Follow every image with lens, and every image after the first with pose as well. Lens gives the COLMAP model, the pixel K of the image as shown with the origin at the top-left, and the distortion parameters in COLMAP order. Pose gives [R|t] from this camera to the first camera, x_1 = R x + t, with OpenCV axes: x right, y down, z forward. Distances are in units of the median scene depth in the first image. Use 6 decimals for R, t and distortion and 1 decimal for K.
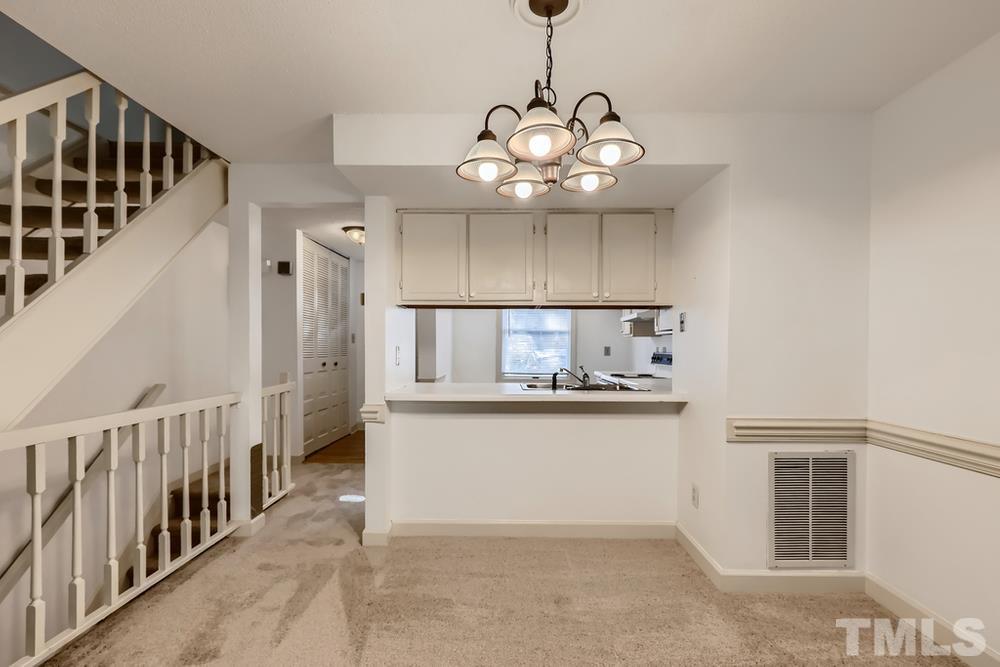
lens RADIAL K [[463.1, 0, 498.9], [0, 463.1, 353.0], [0, 0, 1]] dist [-0.005823, 0.005583]
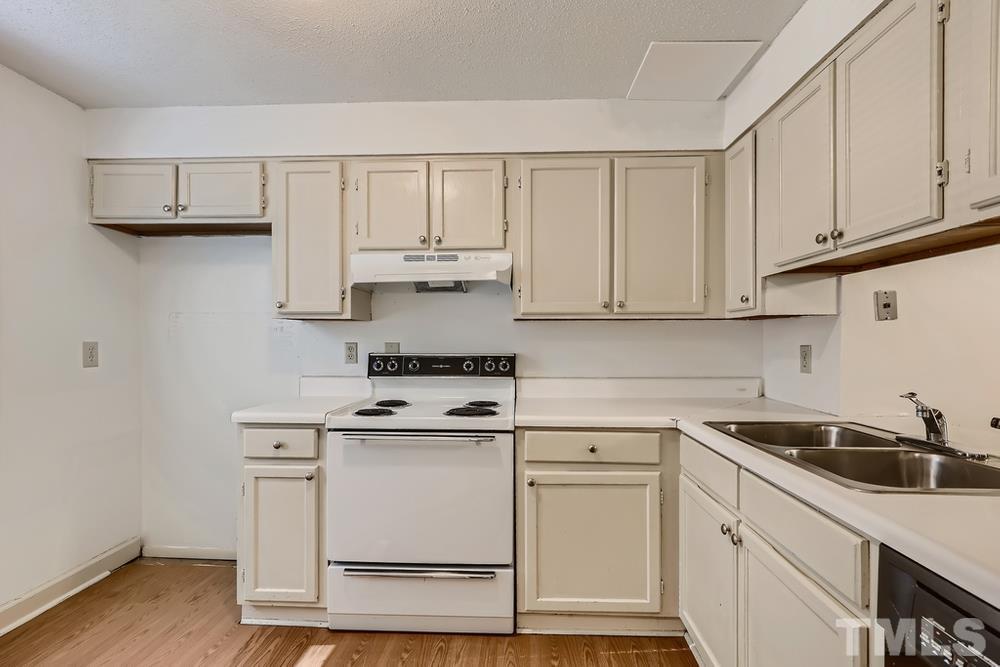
lens RADIAL K [[473.3, 0, 504.2], [0, 473.3, 344.4], [0, 0, 1]] dist [0.001013, 0.002481]
pose [[0.034057, -0.016128, 0.999290, -0.288800], [0.014320, 0.999775, 0.015648, -0.031426], [-0.999317, 0.013777, 0.034280, 1.569413]]
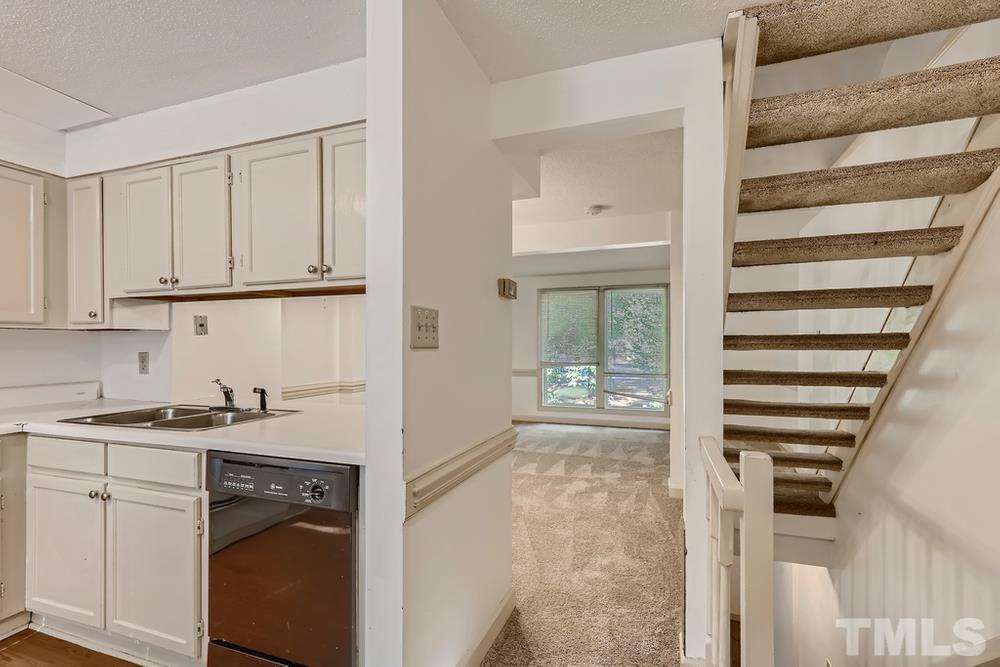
lens RADIAL K [[463.1, 0, 498.9], [0, 463.1, 345.0], [0, 0, 1]] dist [-0.005823, 0.005583]
pose [[-0.942793, -0.005077, 0.333341, -0.533152], [-0.000181, 0.999892, 0.014716, -0.040973], [-0.333379, 0.013814, -0.942692, 1.776100]]
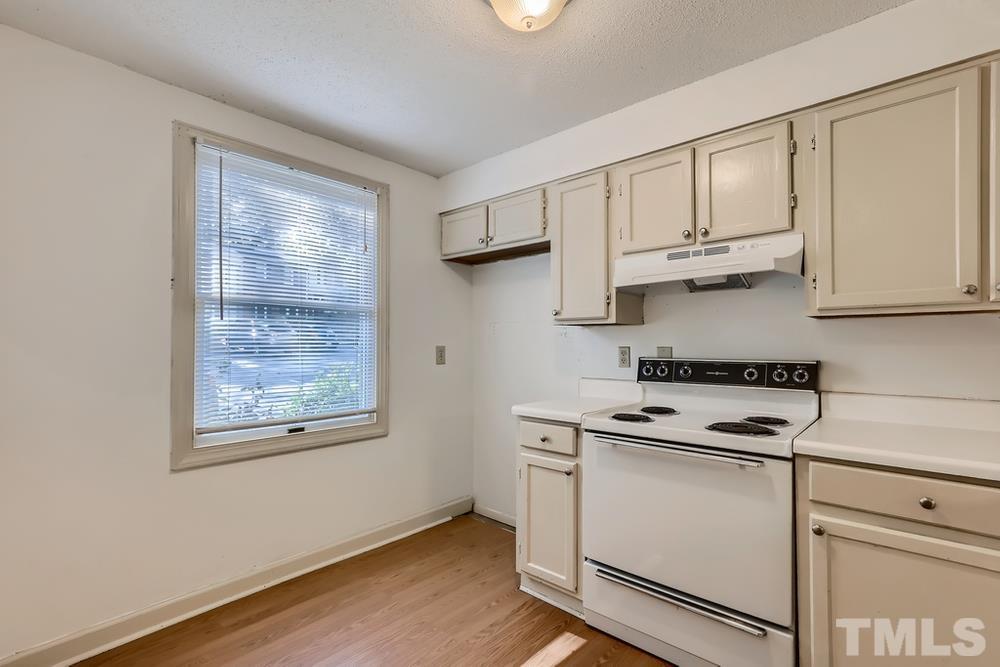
lens RADIAL K [[463.1, 0, 498.7], [0, 463.1, 340.7], [0, 0, 1]] dist [-0.005823, 0.005583]
pose [[0.664714, -0.001622, 0.747097, -0.219616], [0.017481, 0.999758, -0.013383, -0.028269], [-0.746894, 0.021956, 0.664581, 1.474528]]
